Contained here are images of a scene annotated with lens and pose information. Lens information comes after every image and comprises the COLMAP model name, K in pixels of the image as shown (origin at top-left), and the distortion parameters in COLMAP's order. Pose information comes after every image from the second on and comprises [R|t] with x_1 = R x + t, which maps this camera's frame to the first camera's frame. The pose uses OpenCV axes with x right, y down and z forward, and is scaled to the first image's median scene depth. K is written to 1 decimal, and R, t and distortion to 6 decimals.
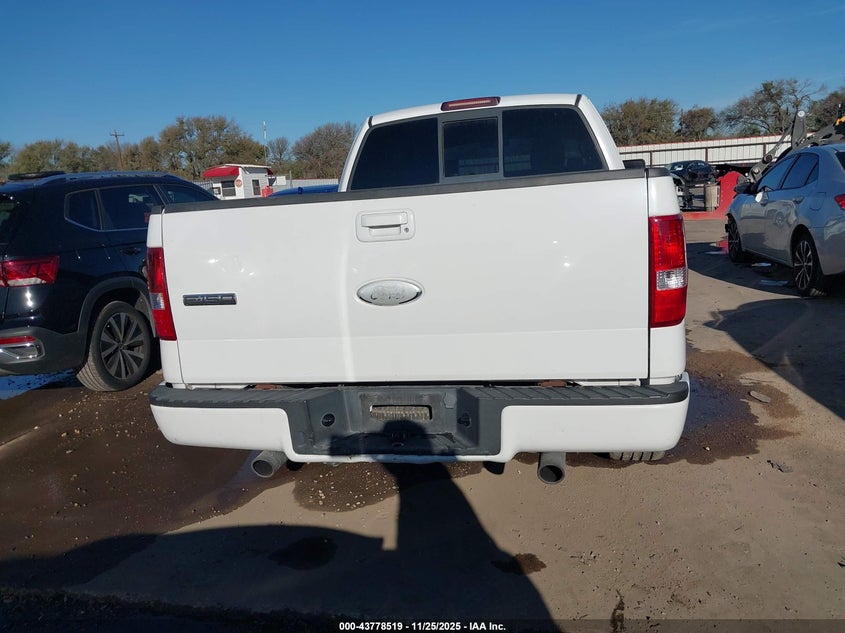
lens RADIAL K [[650.3, 0, 418.7], [0, 650.3, 303.9], [0, 0, 1]] dist [0.051803, -0.079431]
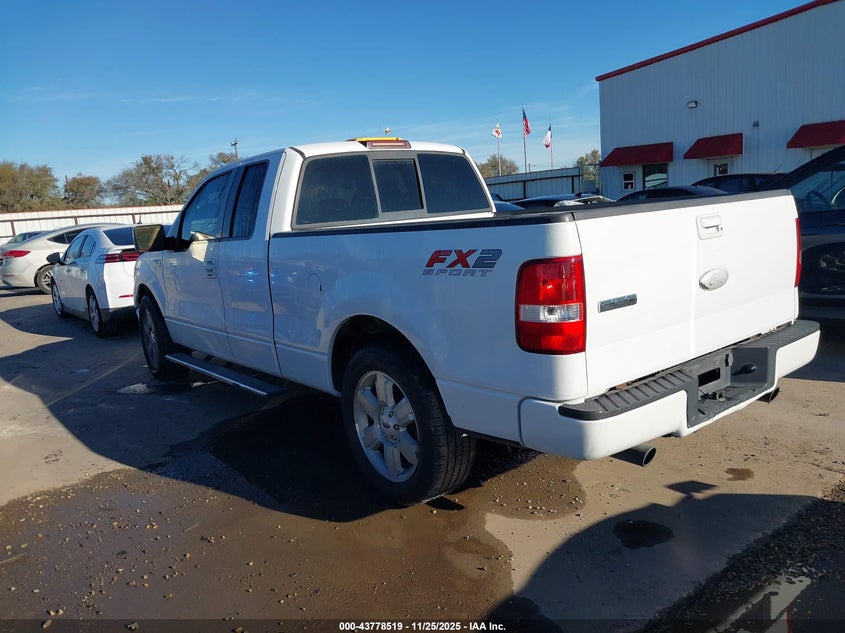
lens RADIAL K [[650.3, 0, 418.7], [0, 650.3, 303.9], [0, 0, 1]] dist [0.051803, -0.079431]
pose [[0.652581, -0.088627, 0.752518, -0.965151], [0.163824, 0.986149, -0.025925, -0.021700], [-0.739797, 0.140198, 0.658061, 0.411795]]
